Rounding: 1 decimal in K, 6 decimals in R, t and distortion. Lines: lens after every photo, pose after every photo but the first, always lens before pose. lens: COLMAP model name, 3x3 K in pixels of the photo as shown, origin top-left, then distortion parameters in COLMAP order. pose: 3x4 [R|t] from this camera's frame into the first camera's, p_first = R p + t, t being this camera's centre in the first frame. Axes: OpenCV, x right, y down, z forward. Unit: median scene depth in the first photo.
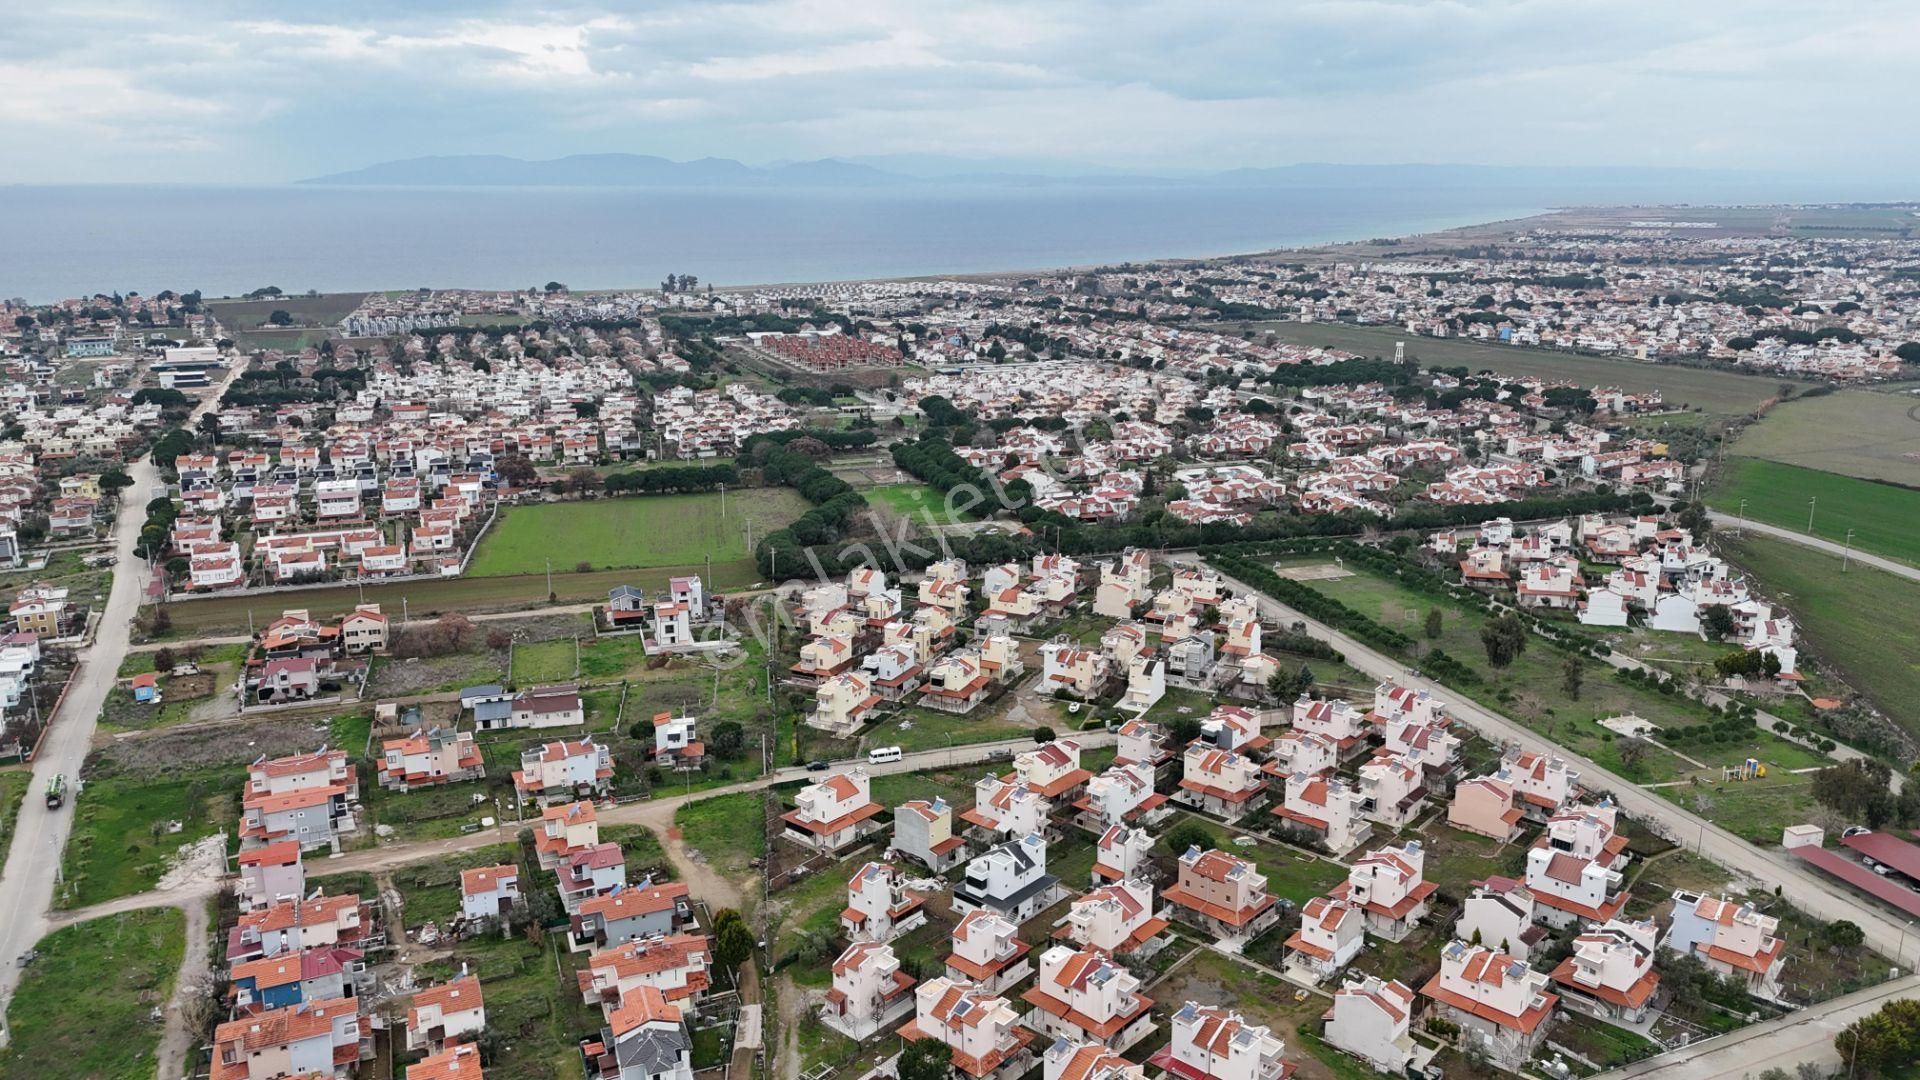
lens RADIAL K [[1399.0, 0, 959.8], [0, 1399.0, 536.7], [0, 0, 1]] dist [0.071960, -0.067958]
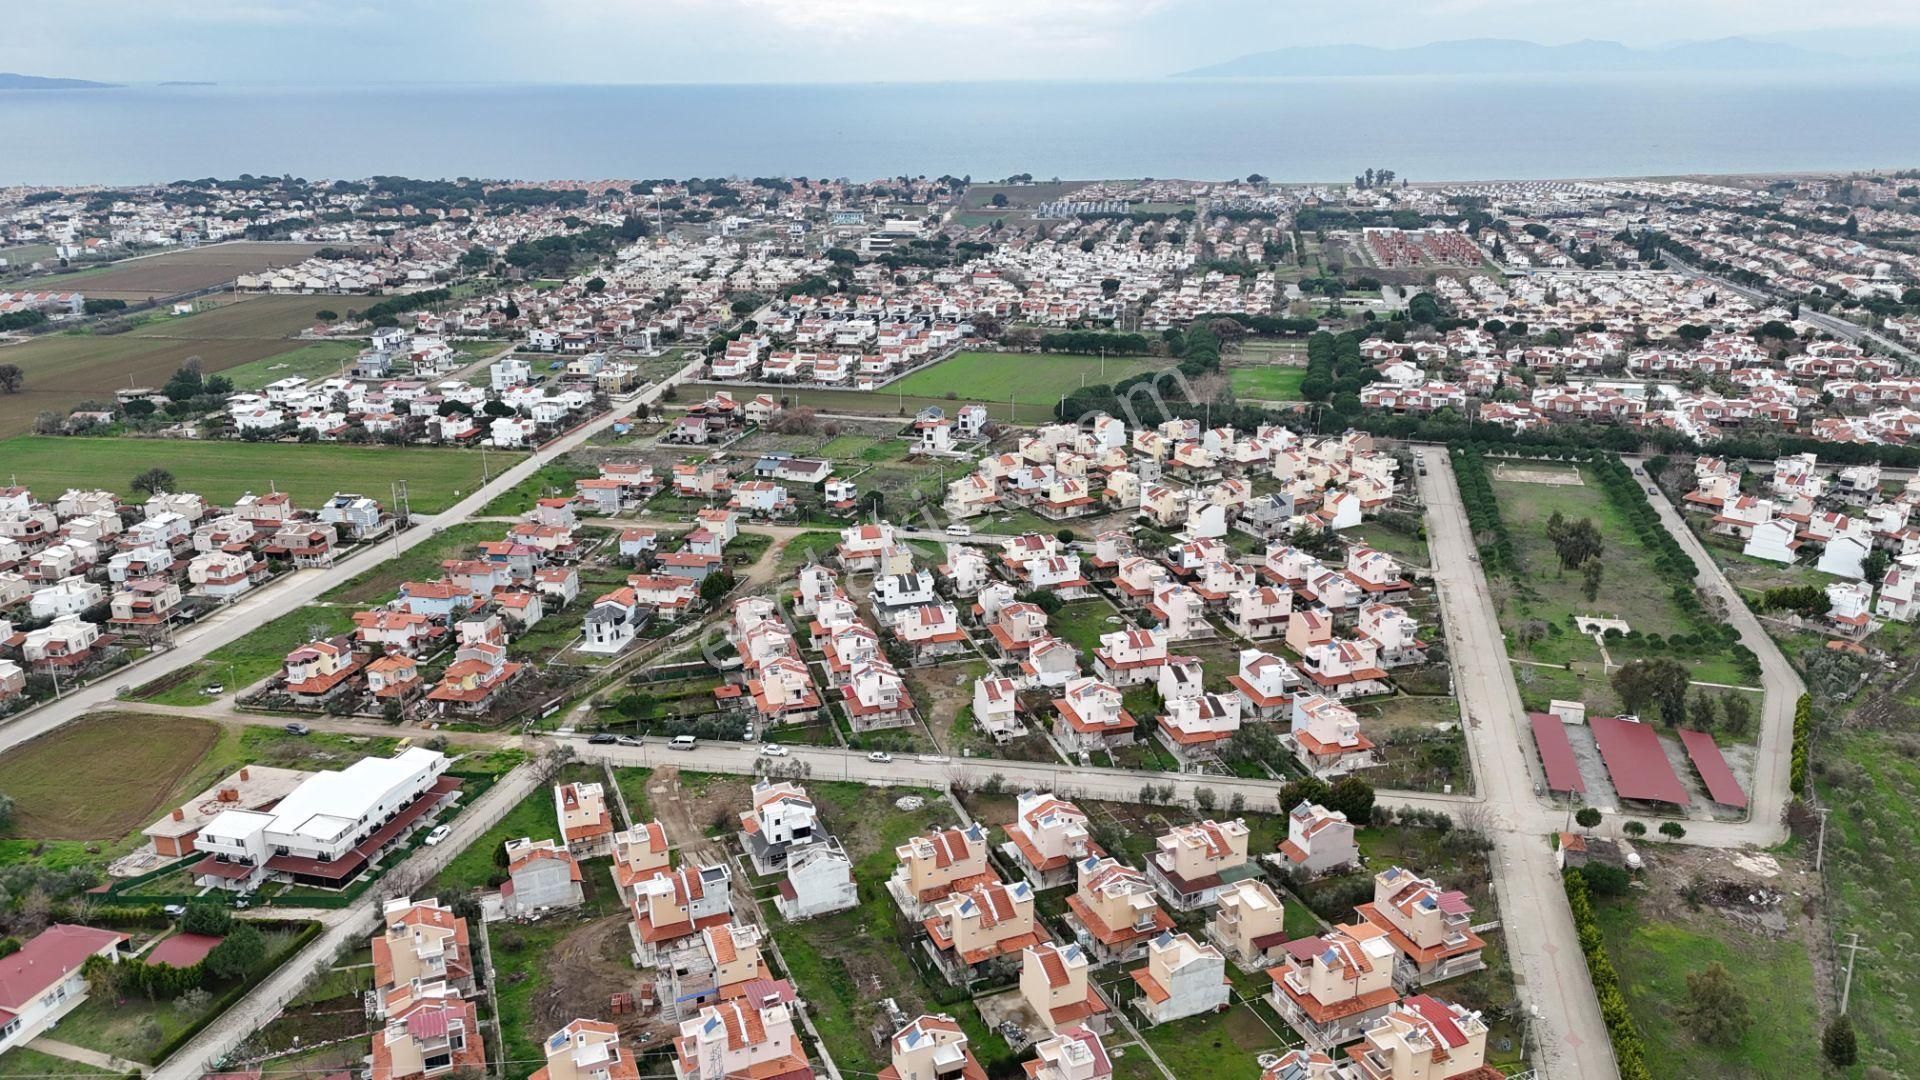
lens RADIAL K [[1399.0, 0, 961.5], [0, 1399.0, 545.4], [0, 0, 1]] dist [0.071960, -0.067958]
pose [[0.840613, 0.165673, -0.515676, 0.359371], [-0.125029, 0.985712, 0.112871, 0.009018], [0.527007, -0.030406, 0.849317, -0.085997]]
